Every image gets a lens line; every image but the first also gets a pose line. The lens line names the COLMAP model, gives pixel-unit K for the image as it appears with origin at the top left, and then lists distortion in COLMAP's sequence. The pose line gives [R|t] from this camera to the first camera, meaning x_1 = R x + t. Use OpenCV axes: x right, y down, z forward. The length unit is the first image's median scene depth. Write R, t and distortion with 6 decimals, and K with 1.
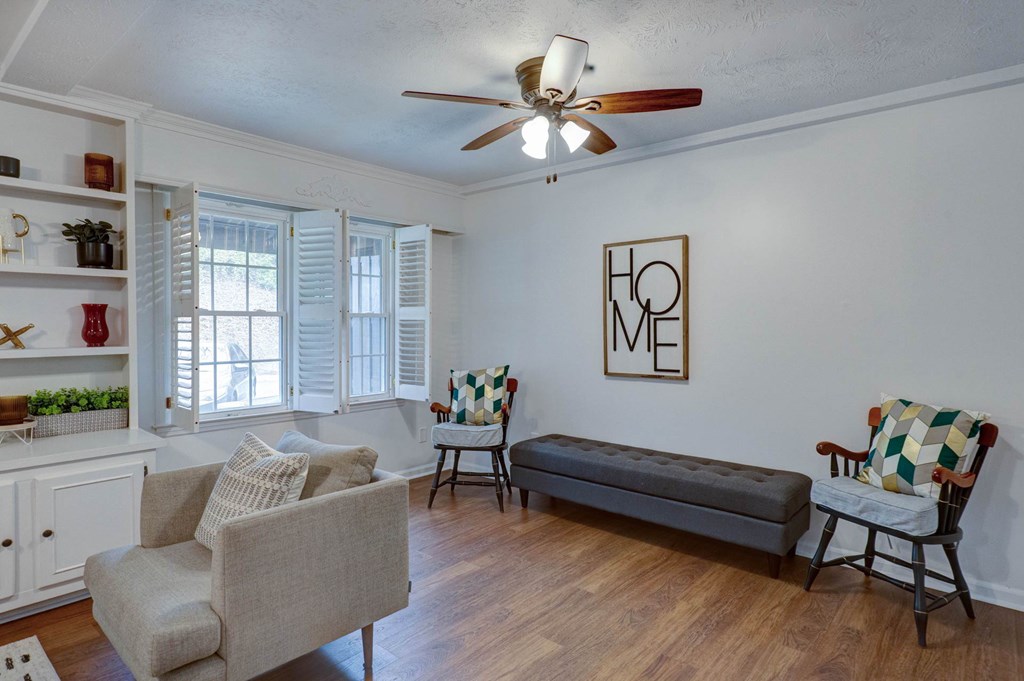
lens RADIAL K [[569.0, 0, 515.1], [0, 569.0, 334.7], [0, 0, 1]] dist [0.002025, -0.000100]
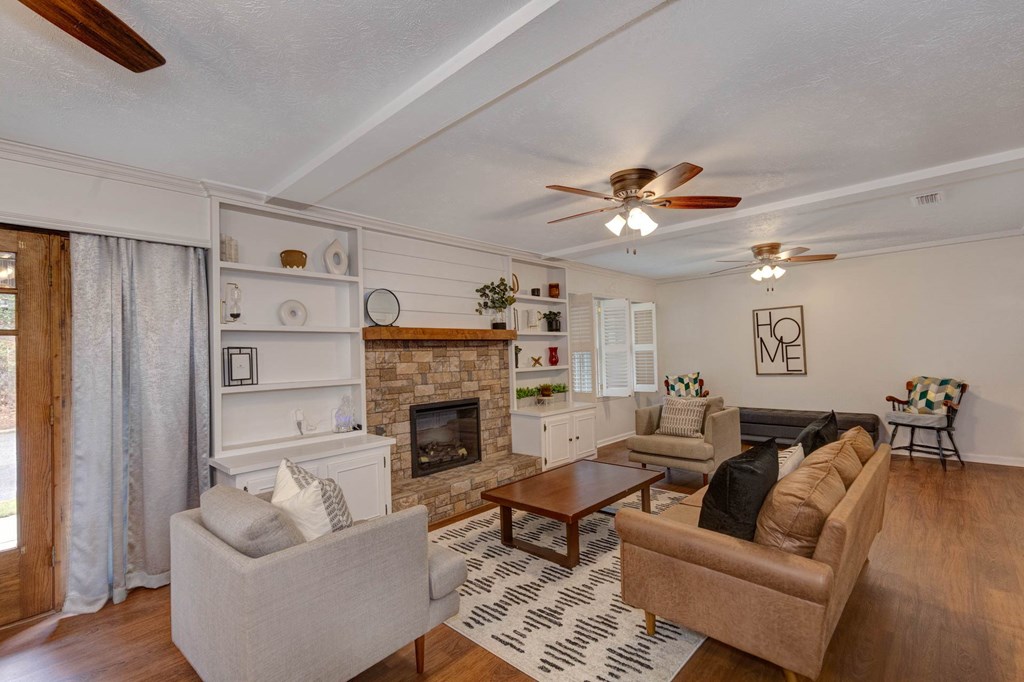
lens RADIAL K [[464.2, 0, 511.9], [0, 464.2, 342.8], [0, 0, 1]] dist [0.004839, -0.000022]
pose [[0.998507, -0.033638, -0.043035, -0.689796], [0.031501, 0.998282, -0.049396, 0.013643], [0.044623, 0.047966, 0.997852, -0.742154]]
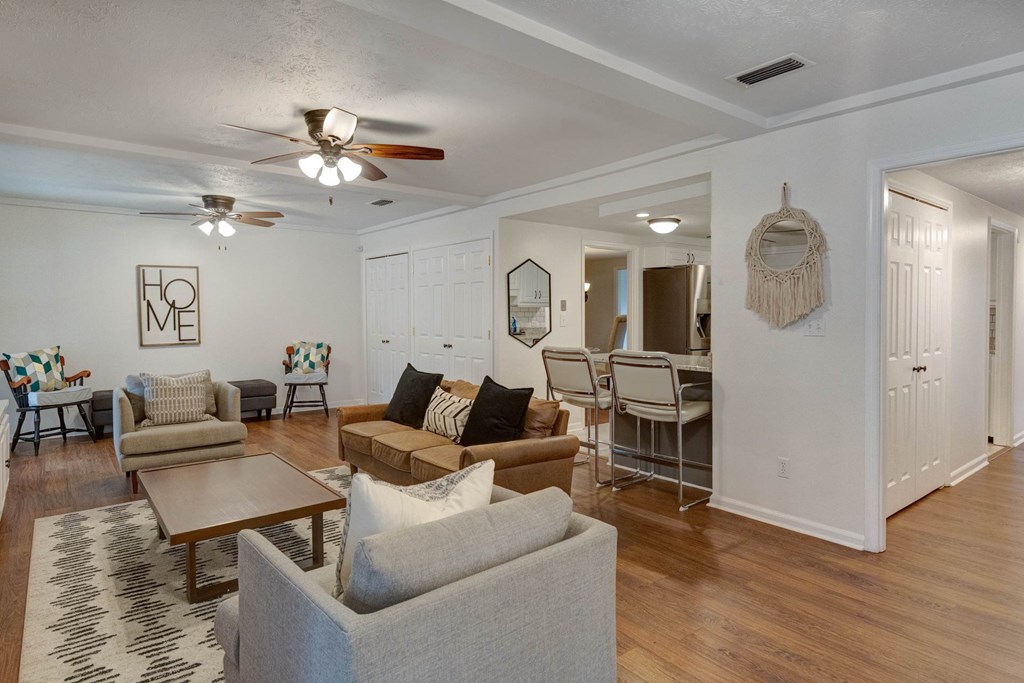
lens RADIAL K [[577.8, 0, 513.4], [0, 577.8, 329.8], [0, 0, 1]] dist [0.000763, -0.000112]
pose [[0.179992, -0.030923, 0.983182, -1.375766], [0.025958, 0.999307, 0.026678, 0.008646], [-0.983326, 0.020720, 0.180670, -0.358520]]
